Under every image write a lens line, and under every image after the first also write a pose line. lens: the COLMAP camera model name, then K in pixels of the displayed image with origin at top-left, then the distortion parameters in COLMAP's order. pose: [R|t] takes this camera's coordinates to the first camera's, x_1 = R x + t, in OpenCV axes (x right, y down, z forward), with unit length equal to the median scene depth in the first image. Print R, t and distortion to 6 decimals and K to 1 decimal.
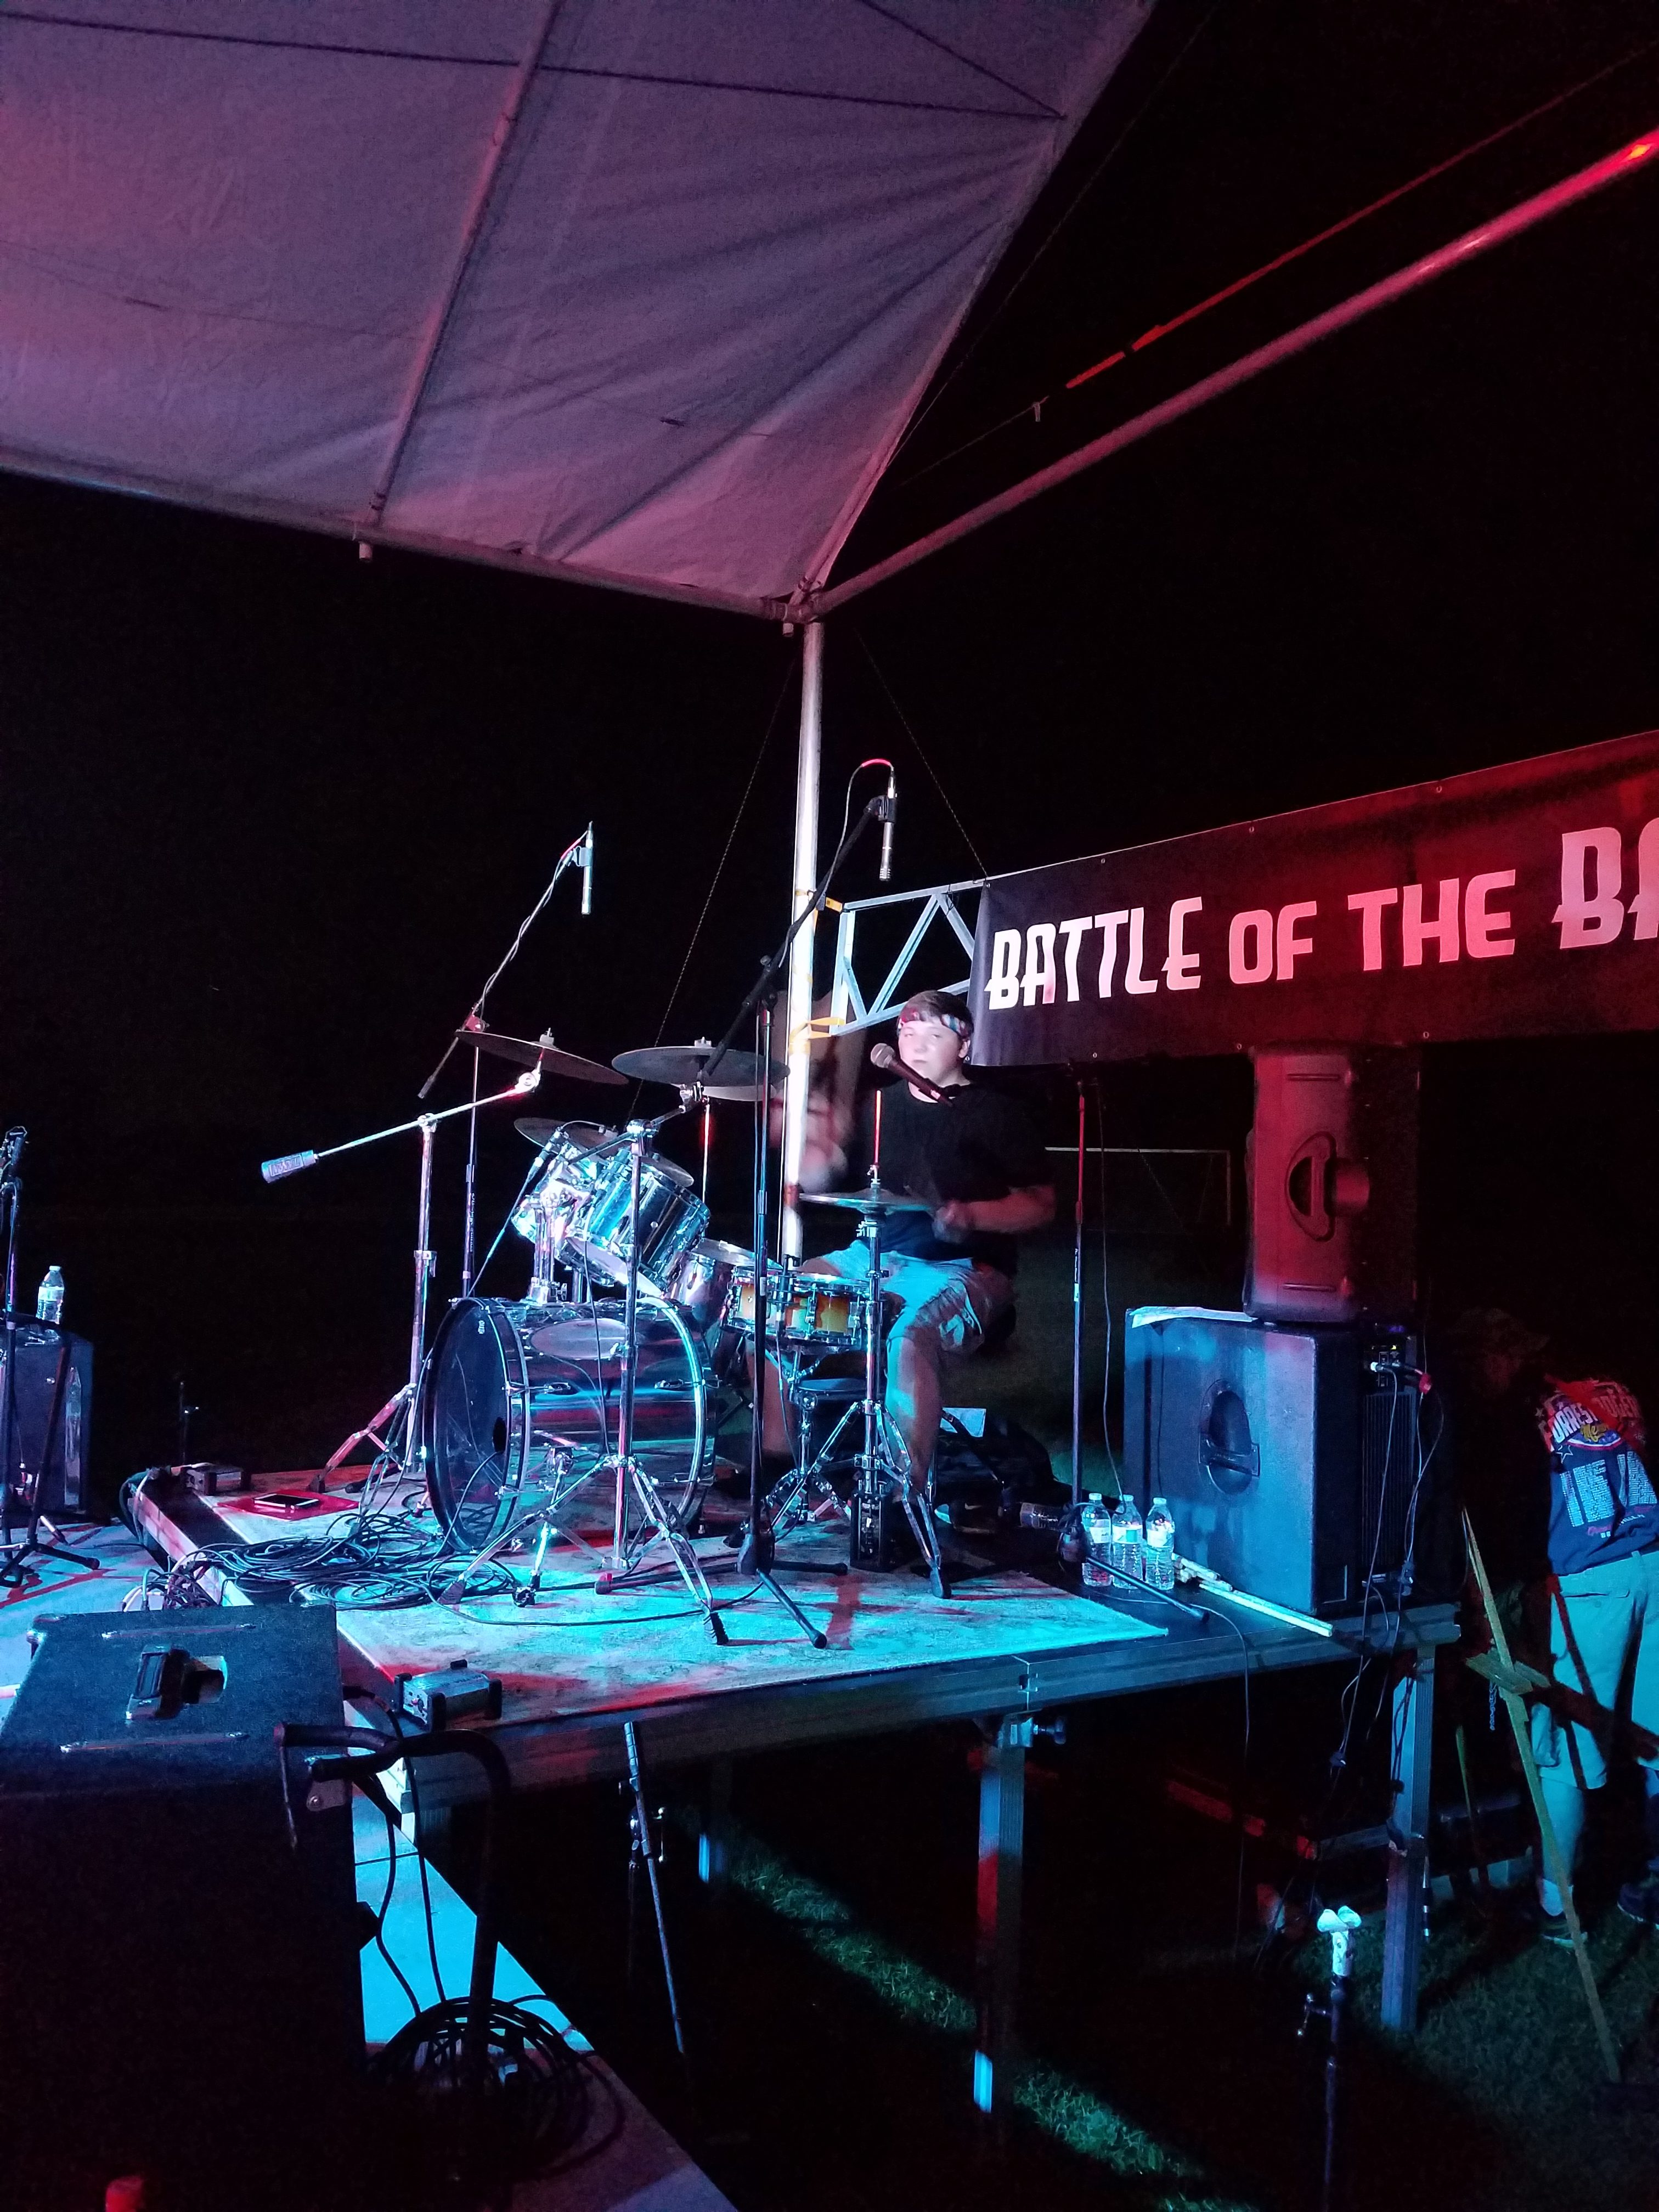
lens RADIAL K [[1750.5, 0, 743.1], [0, 1750.5, 1093.0], [0, 0, 1]] dist [0.216010, -0.338919]
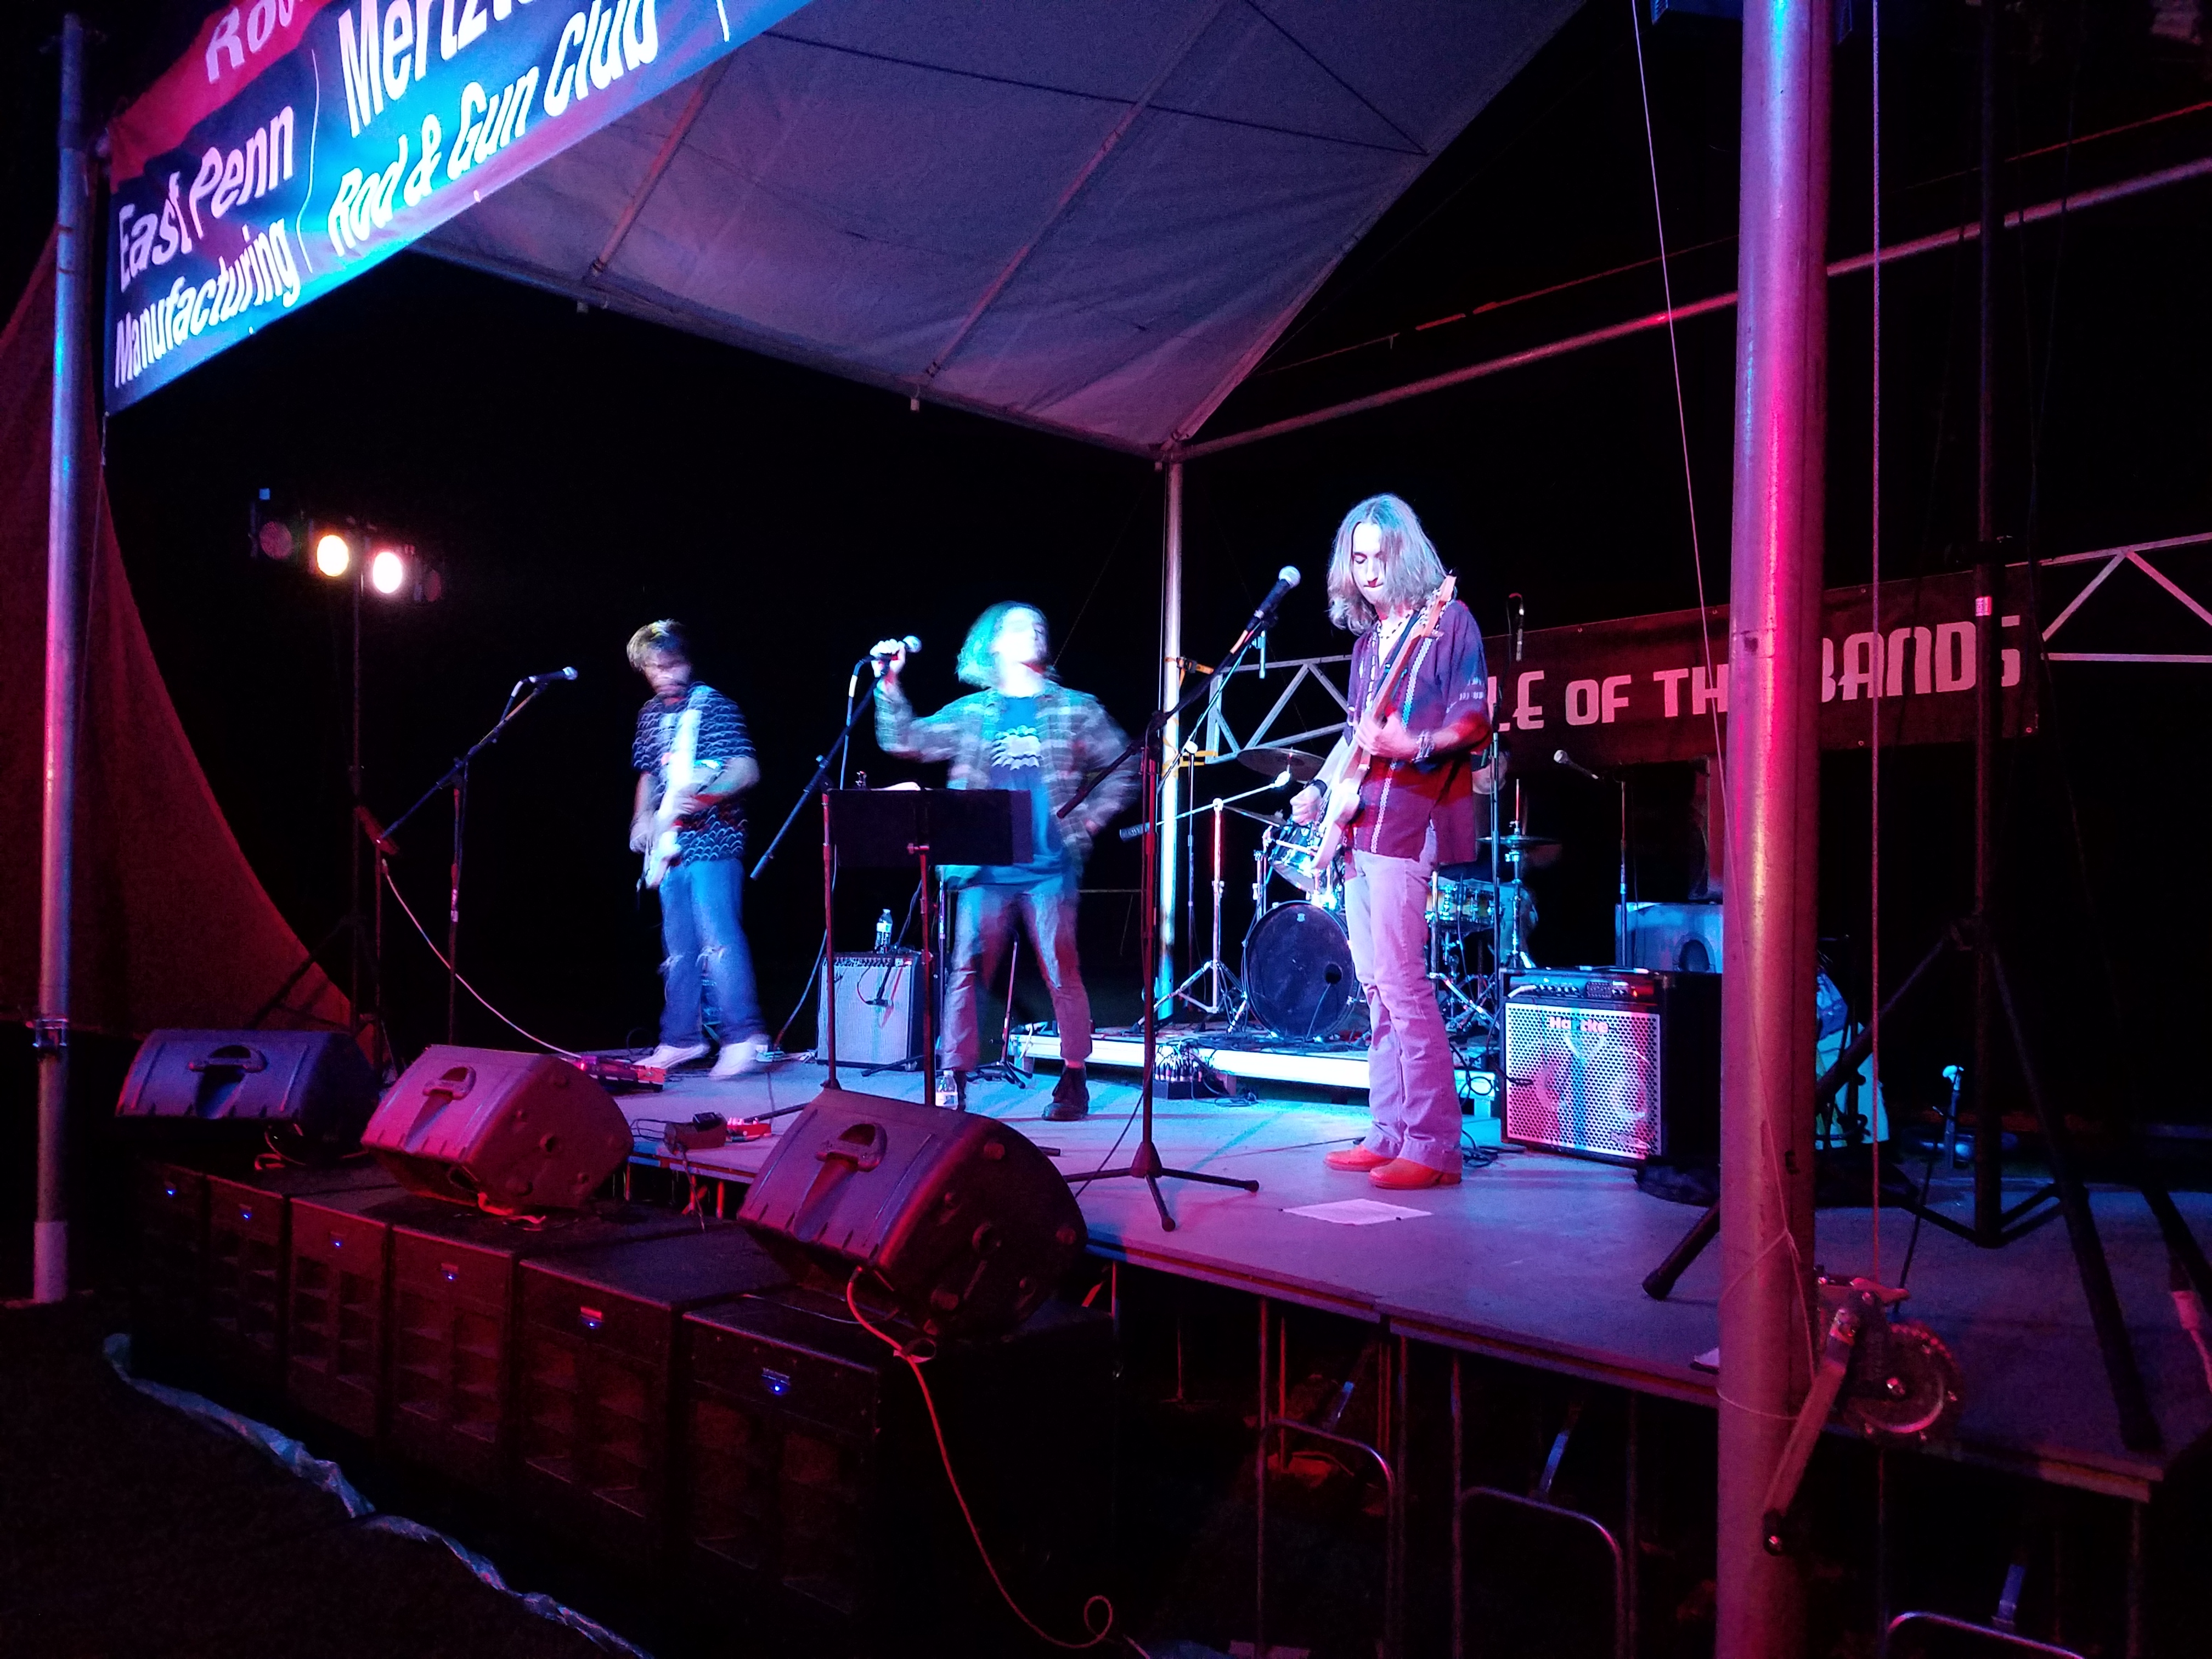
lens RADIAL K [[1725.0, 0, 1100.4], [0, 1725.0, 873.6], [0, 0, 1]] dist [0.287085, -0.476207]
pose [[0.959856, -0.019059, 0.279846, -0.524486], [0.013046, 0.999643, 0.023334, 0.028033], [-0.280191, -0.018747, 0.959761, -0.381568]]
